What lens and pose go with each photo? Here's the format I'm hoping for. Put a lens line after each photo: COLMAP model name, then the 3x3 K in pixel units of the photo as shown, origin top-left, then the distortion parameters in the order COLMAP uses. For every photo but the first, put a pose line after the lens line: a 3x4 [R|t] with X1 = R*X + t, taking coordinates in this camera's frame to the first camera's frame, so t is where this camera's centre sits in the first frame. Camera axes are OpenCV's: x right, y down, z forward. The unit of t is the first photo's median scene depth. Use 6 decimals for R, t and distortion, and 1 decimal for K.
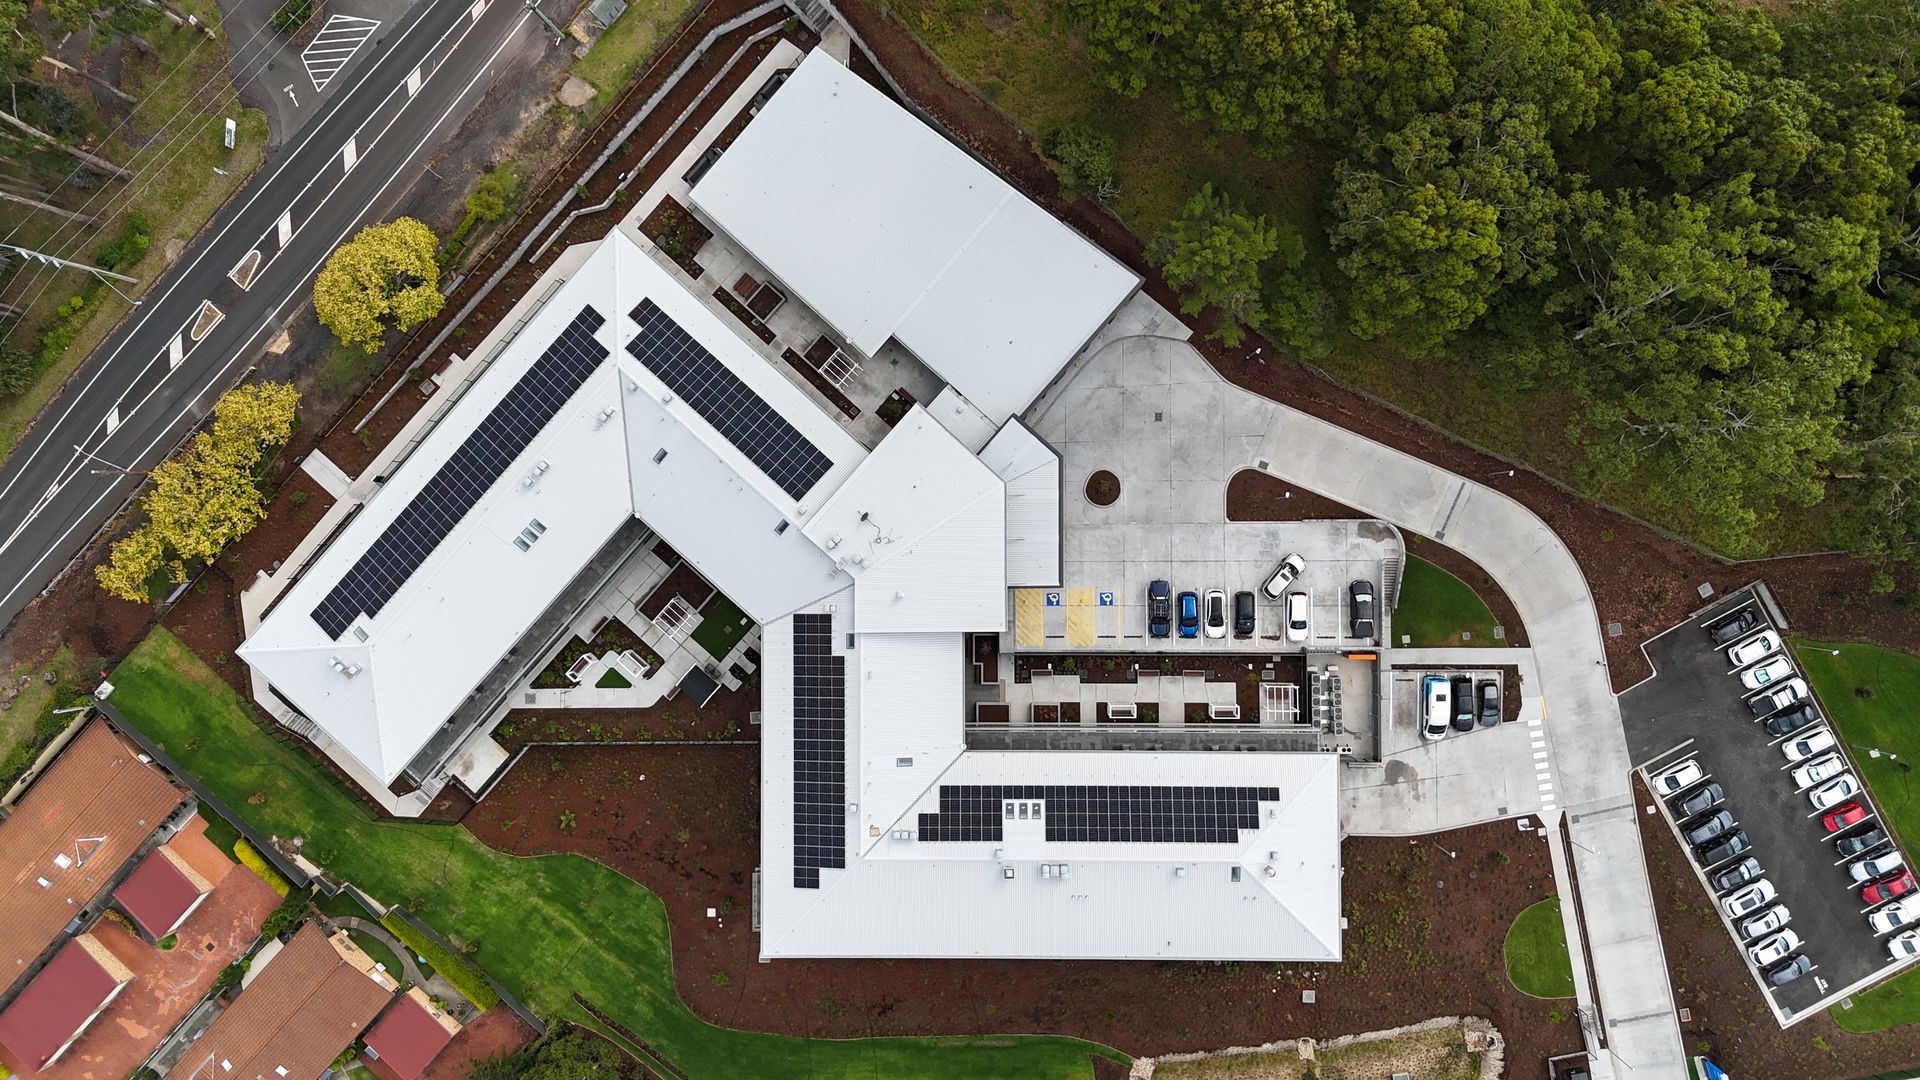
lens RADIAL K [[1417.2, 0, 959.7], [0, 1417.2, 547.9], [0, 0, 1]] dist [0.027405, 0.001197]
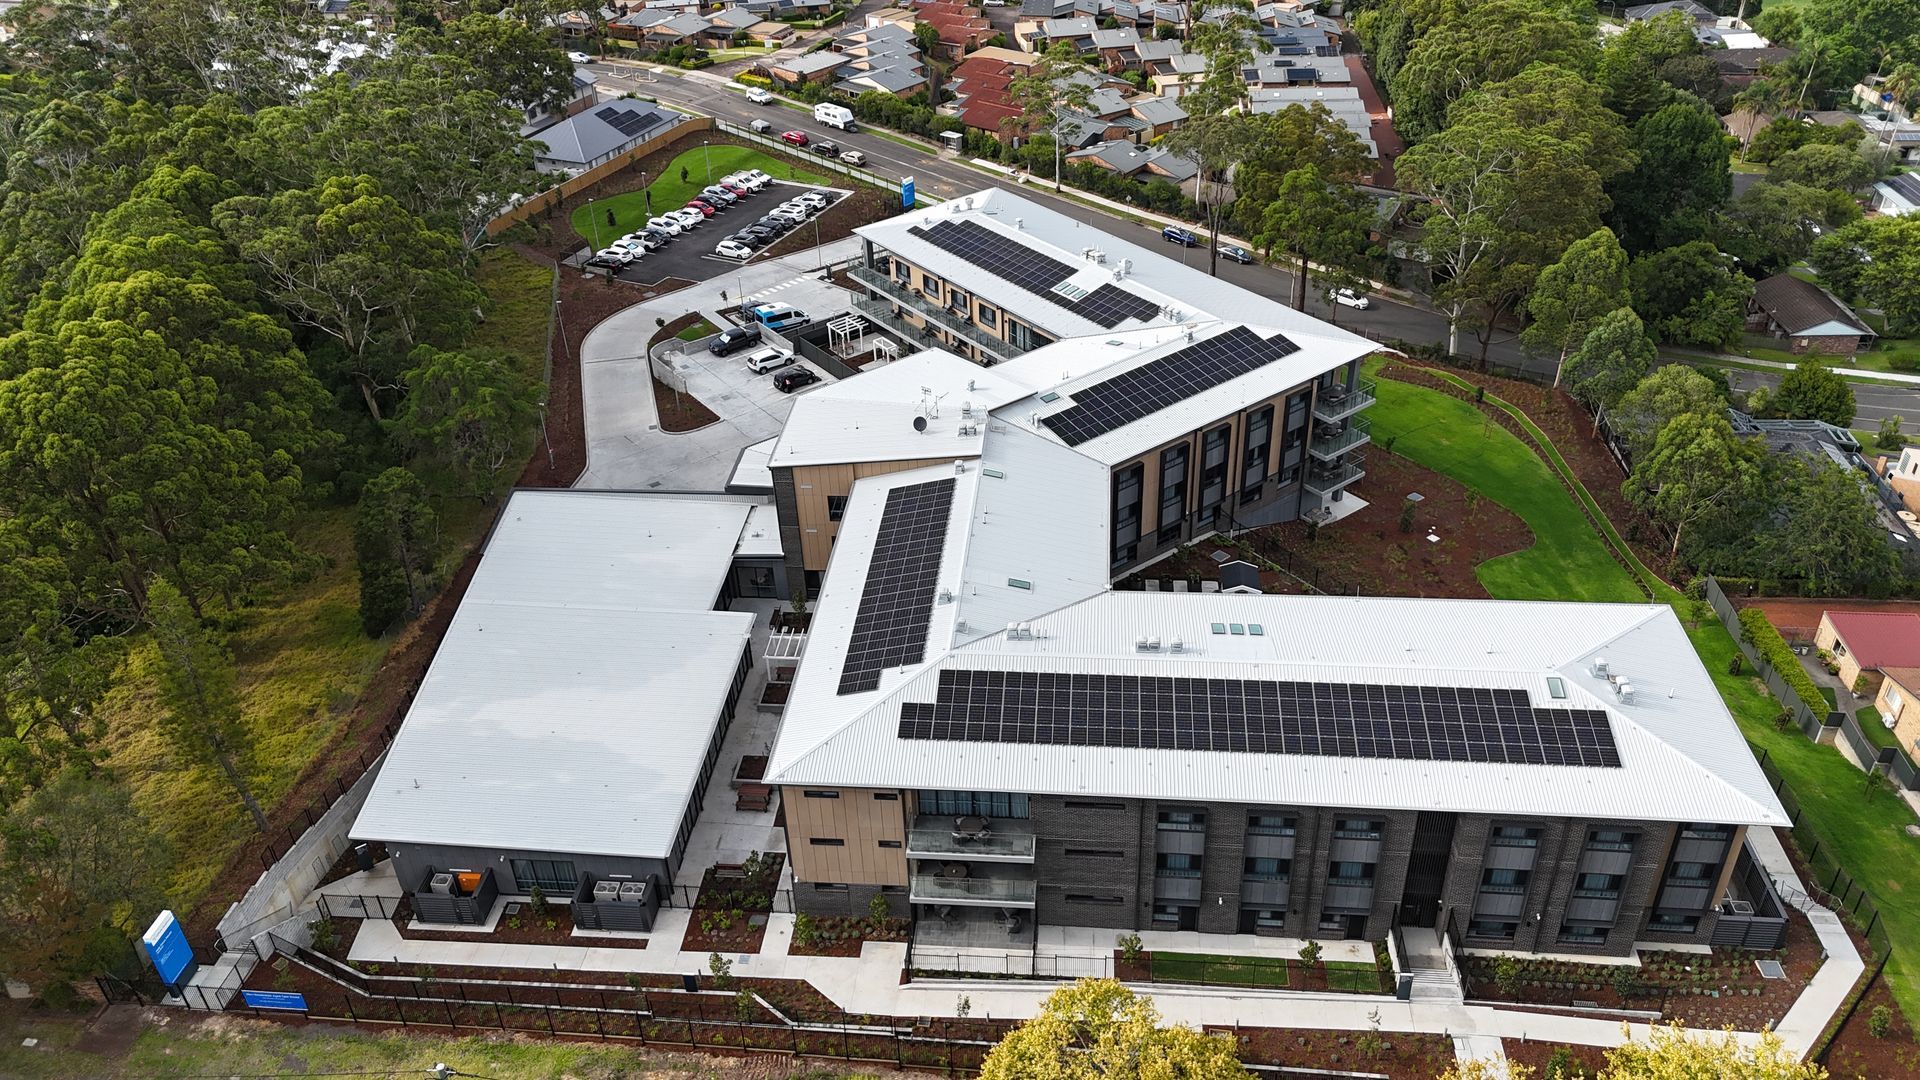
lens RADIAL K [[1417.2, 0, 952.7], [0, 1417.2, 542.2], [0, 0, 1]] dist [0.027405, 0.001197]
pose [[-0.588342, -0.398233, 0.703750, -0.670867], [0.806341, -0.354133, 0.473714, -0.411792], [0.060573, 0.846168, 0.529463, 0.610337]]
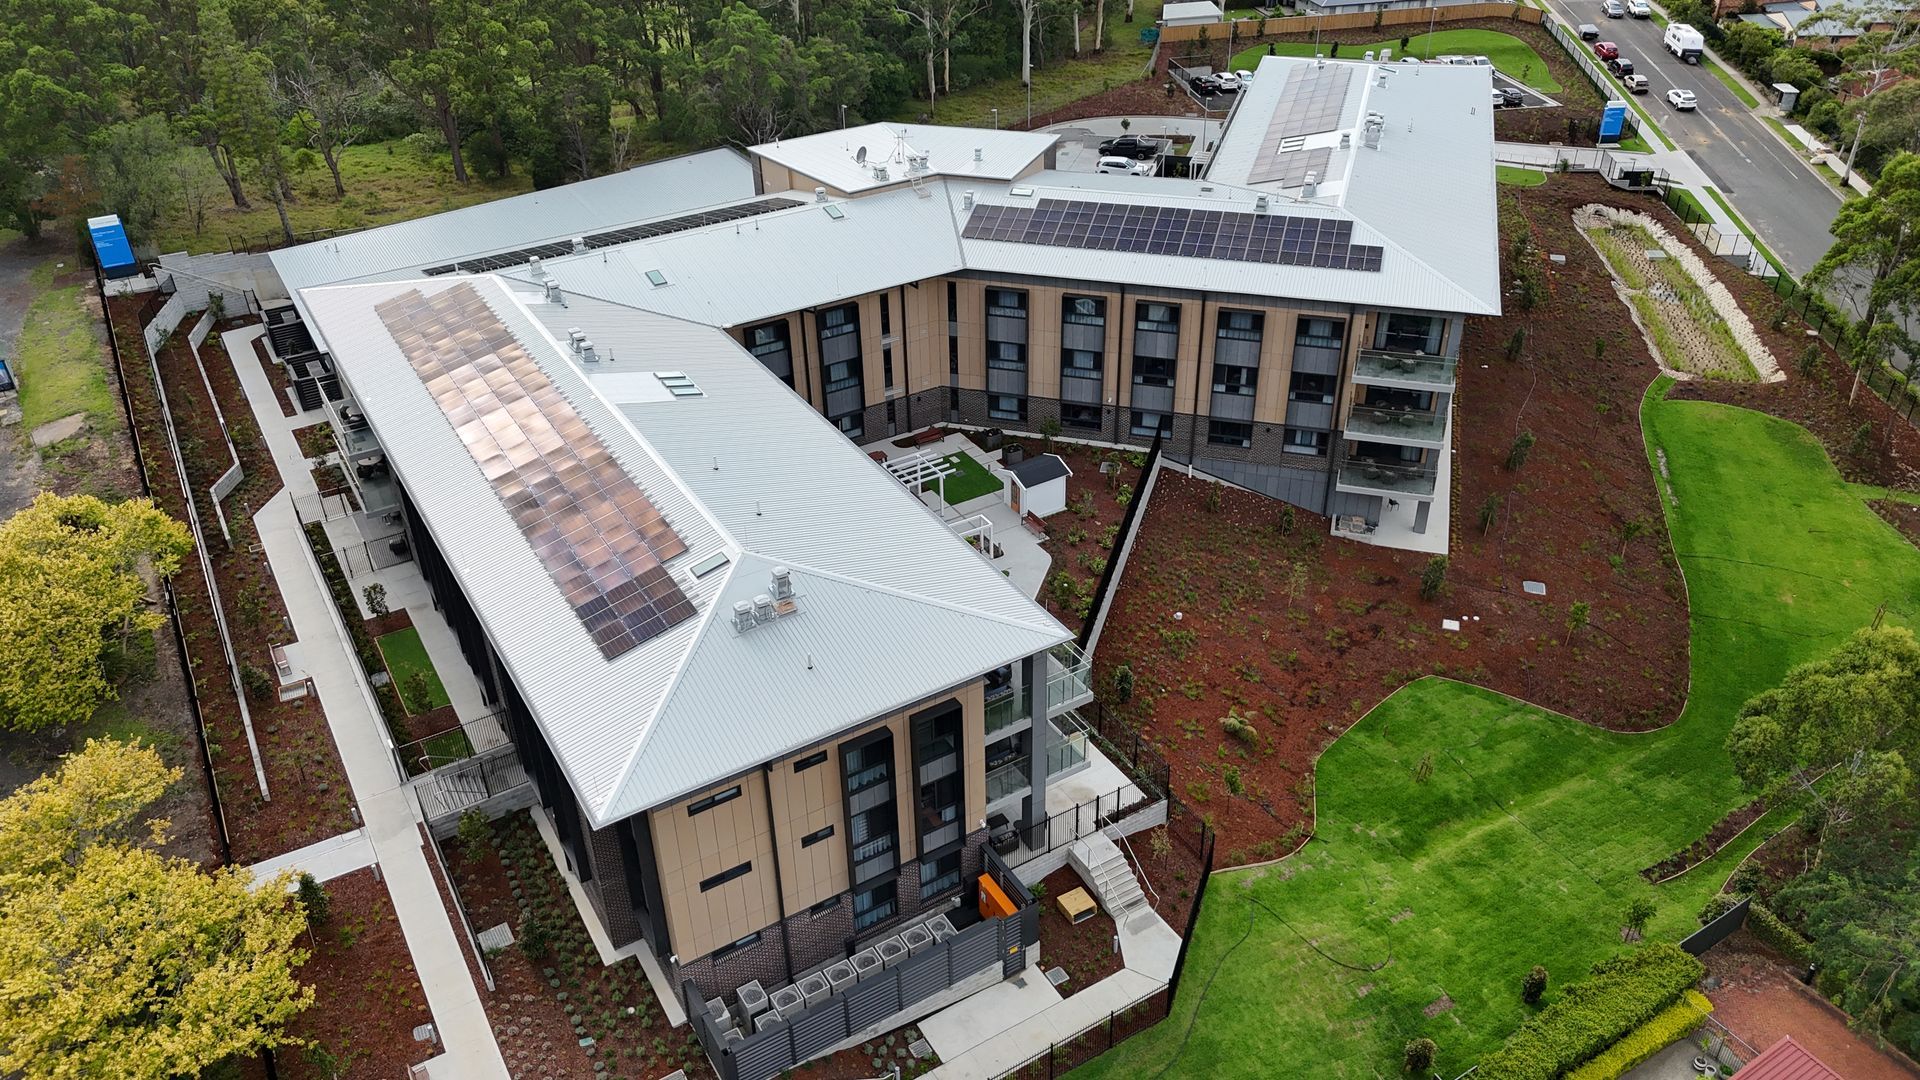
lens RADIAL K [[1417.2, 0, 956.9], [0, 1417.2, 540.3], [0, 0, 1]] dist [0.027405, 0.001197]
pose [[0.294988, -0.493175, 0.818389, -0.741280], [0.955416, 0.140820, -0.259518, 0.239673], [0.012742, 0.858457, 0.512728, 0.777128]]
